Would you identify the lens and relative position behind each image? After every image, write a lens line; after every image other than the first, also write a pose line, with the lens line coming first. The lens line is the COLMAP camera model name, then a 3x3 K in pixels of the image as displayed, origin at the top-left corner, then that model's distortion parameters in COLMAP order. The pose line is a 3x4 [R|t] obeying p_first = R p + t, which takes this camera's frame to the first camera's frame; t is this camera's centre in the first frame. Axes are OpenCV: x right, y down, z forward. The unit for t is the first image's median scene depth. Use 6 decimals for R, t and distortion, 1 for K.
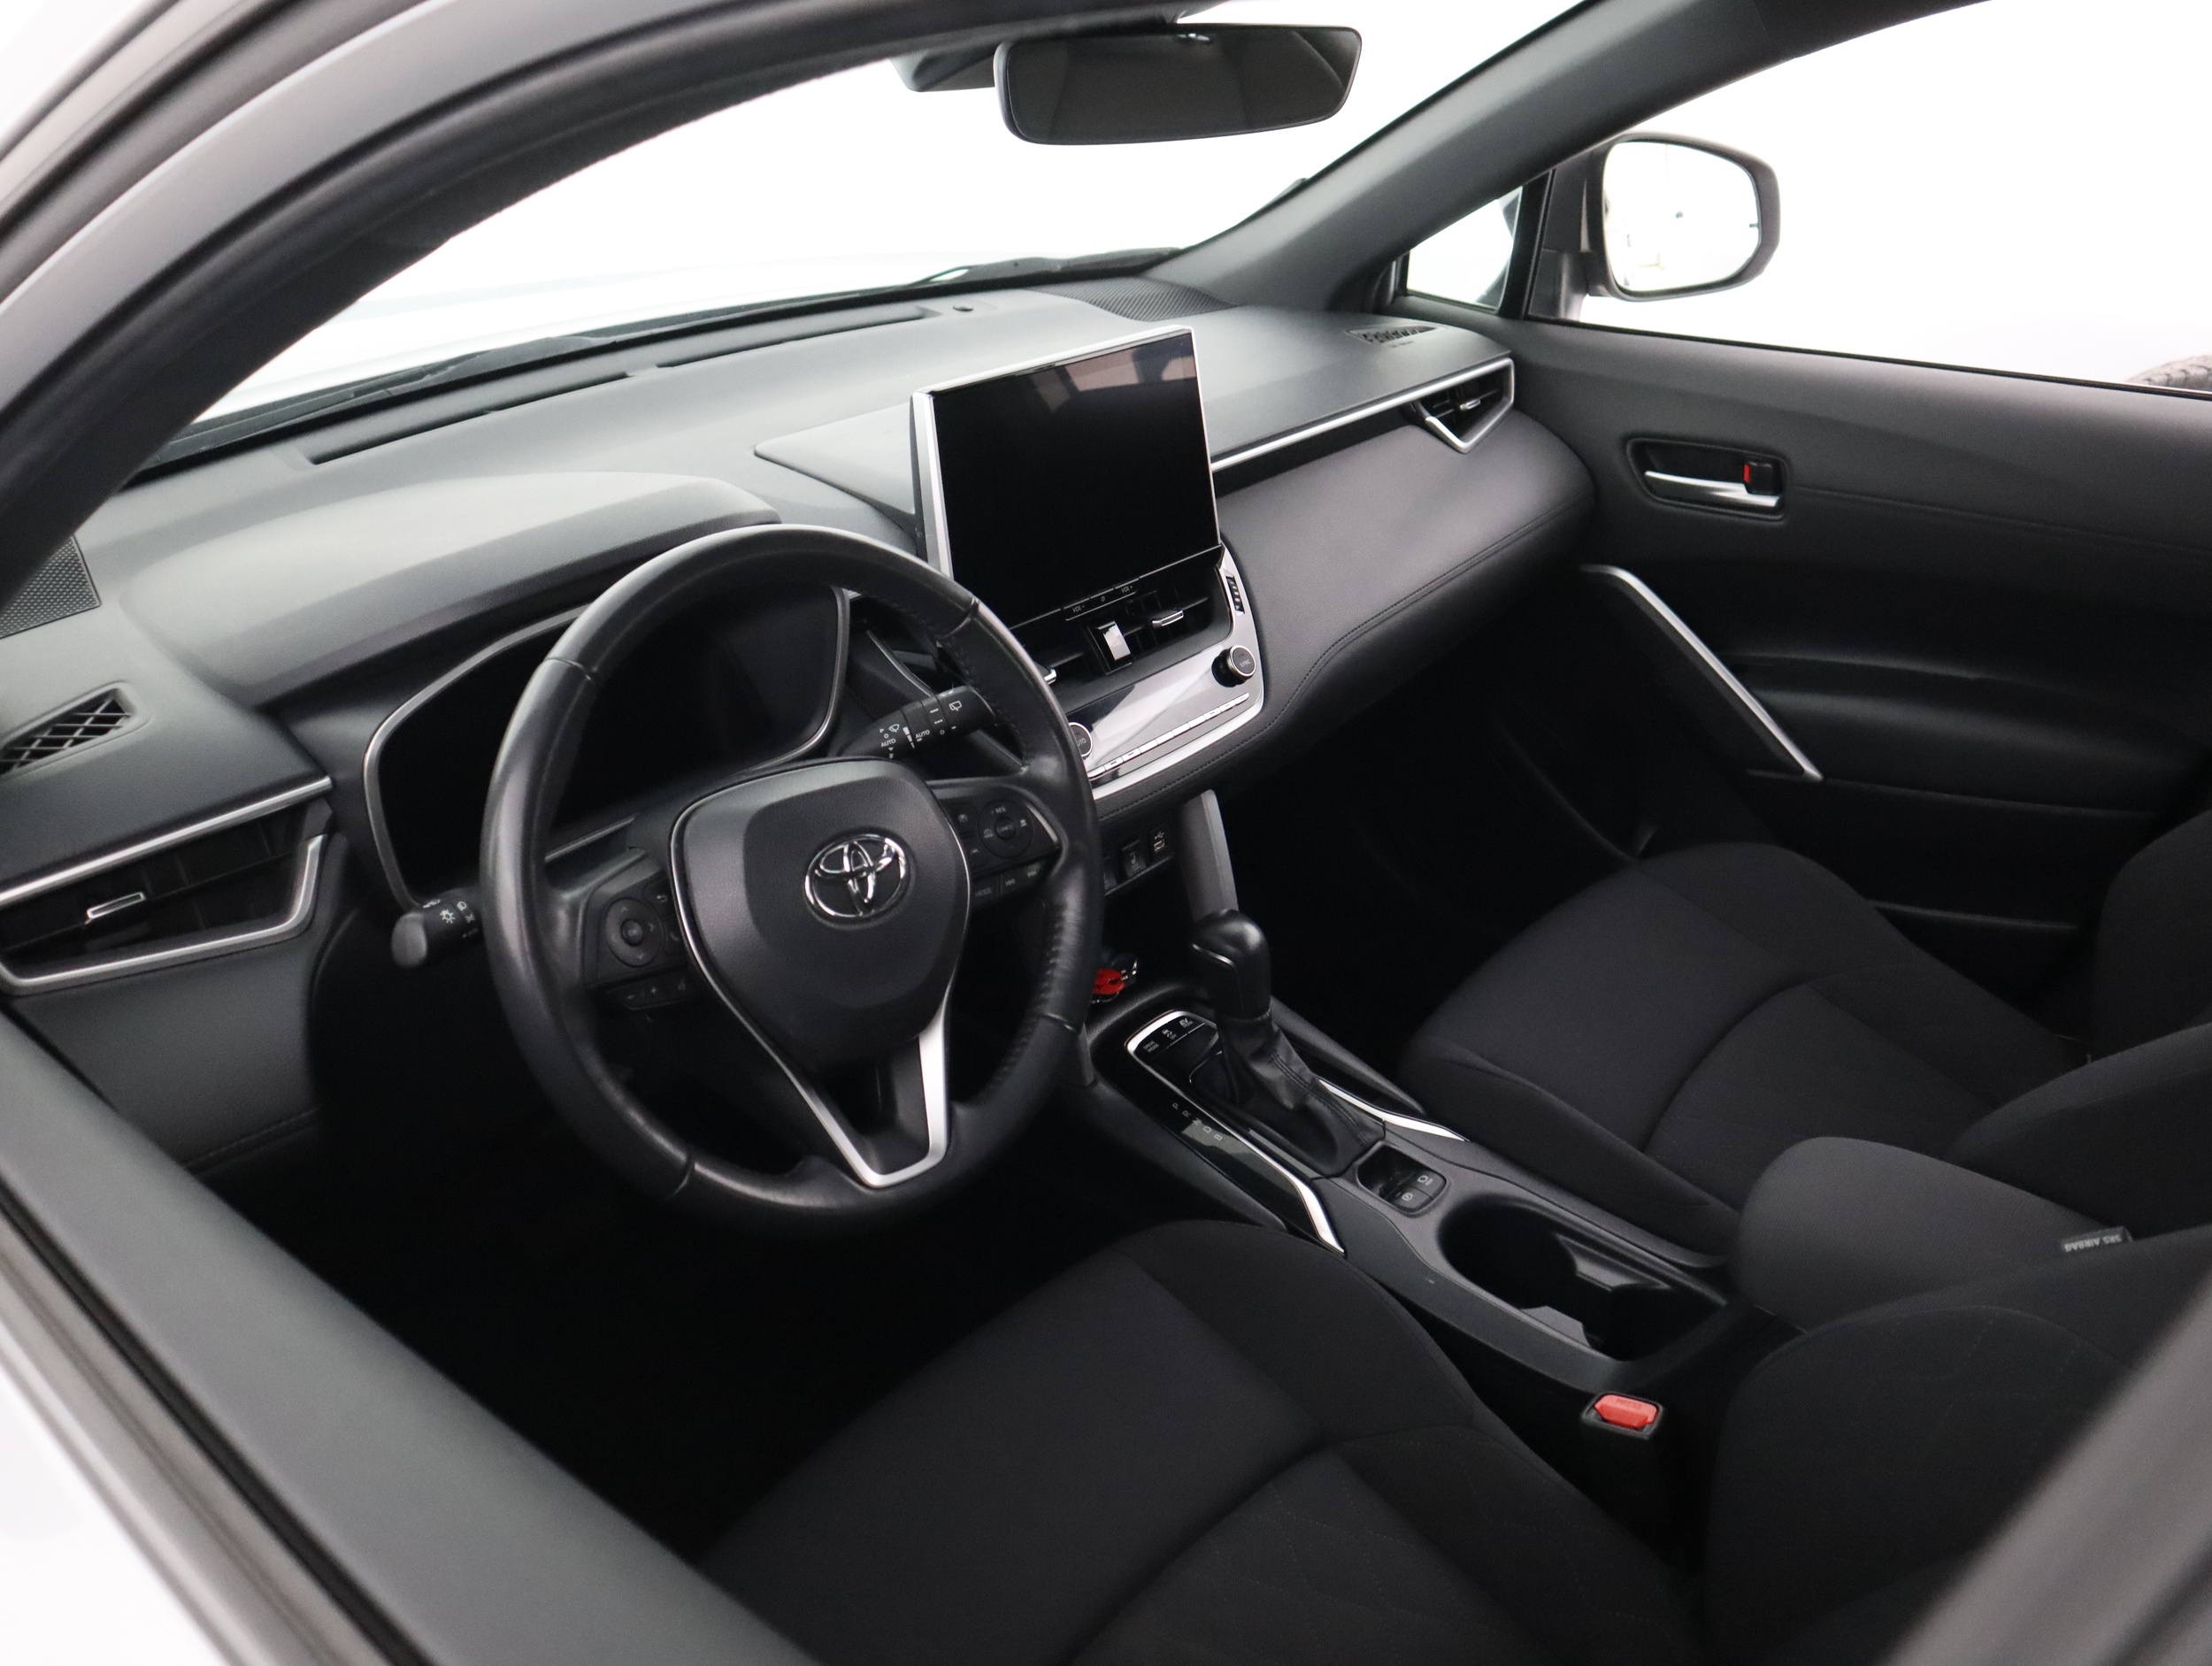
lens RADIAL K [[1746.3, 0, 1106.0], [0, 1746.3, 833.0], [0, 0, 1]] dist [-0.092013, -0.001992]
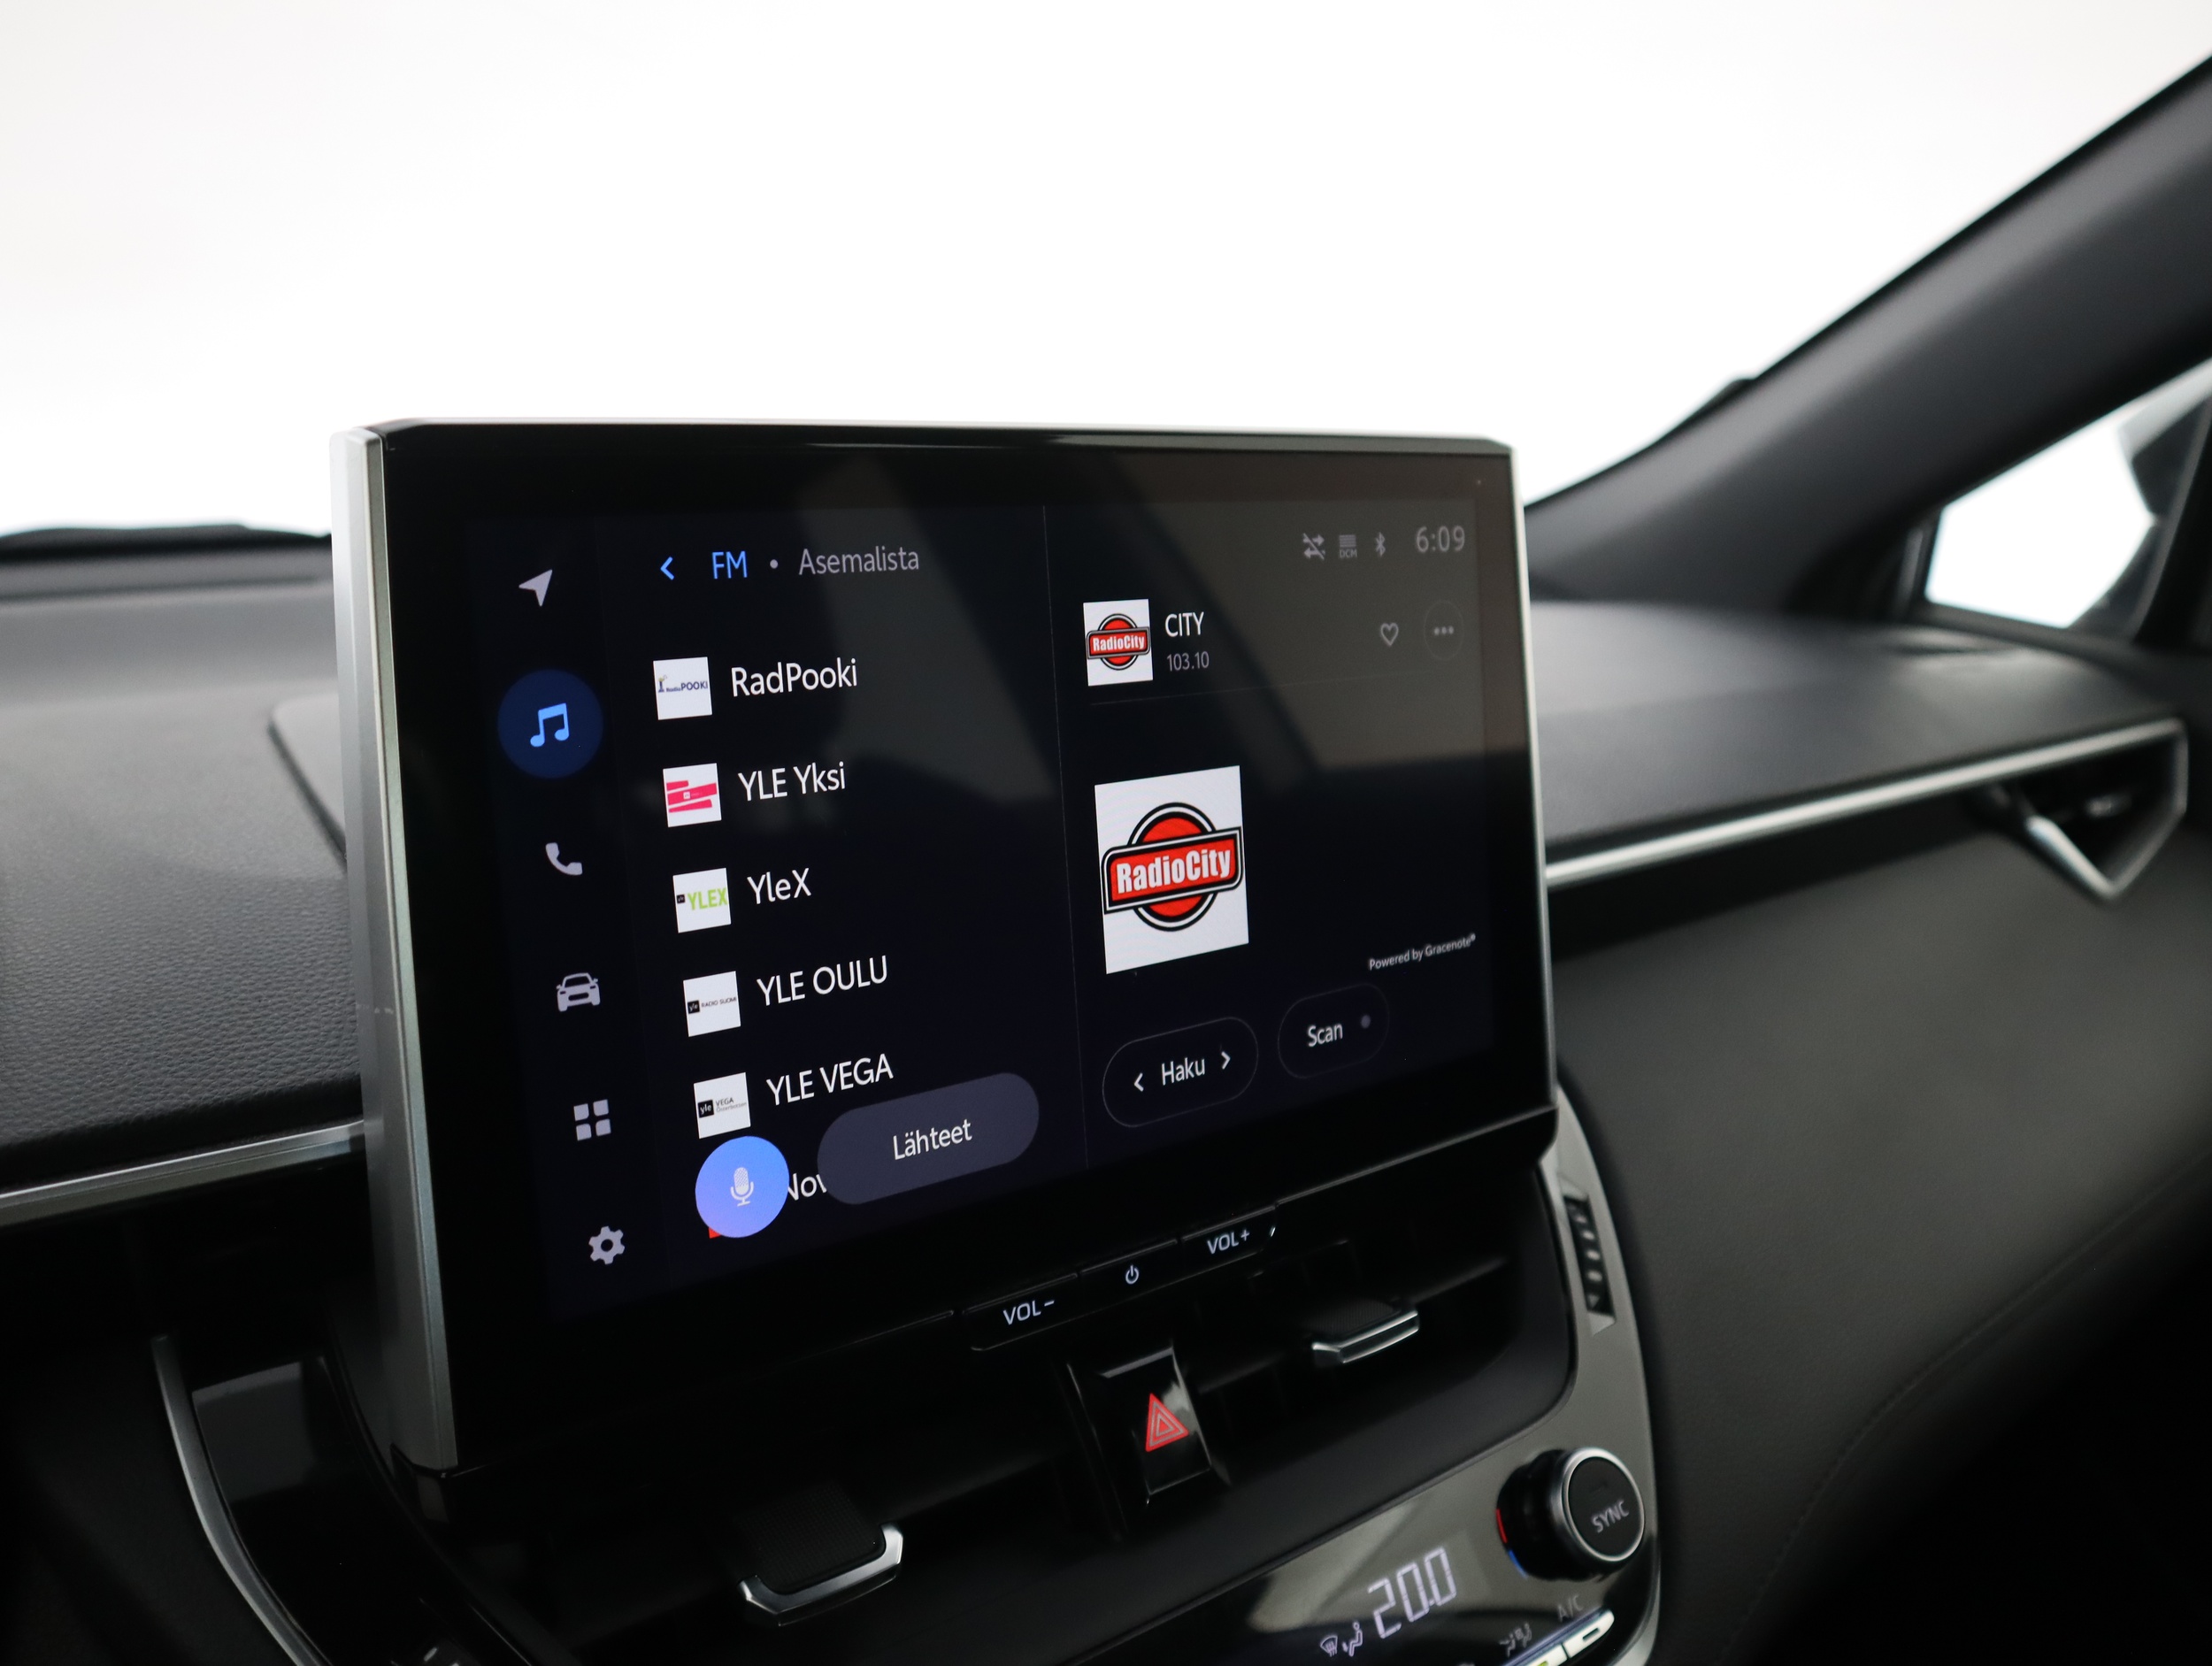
lens RADIAL K [[1746.3, 0, 1106.0], [0, 1746.3, 833.0], [0, 0, 1]] dist [-0.092013, -0.001992]
pose [[0.980772, 0.087932, -0.174227, 0.036241], [-0.126938, 0.965522, -0.227275, -0.135255], [0.148235, 0.245021, 0.958118, 0.689039]]
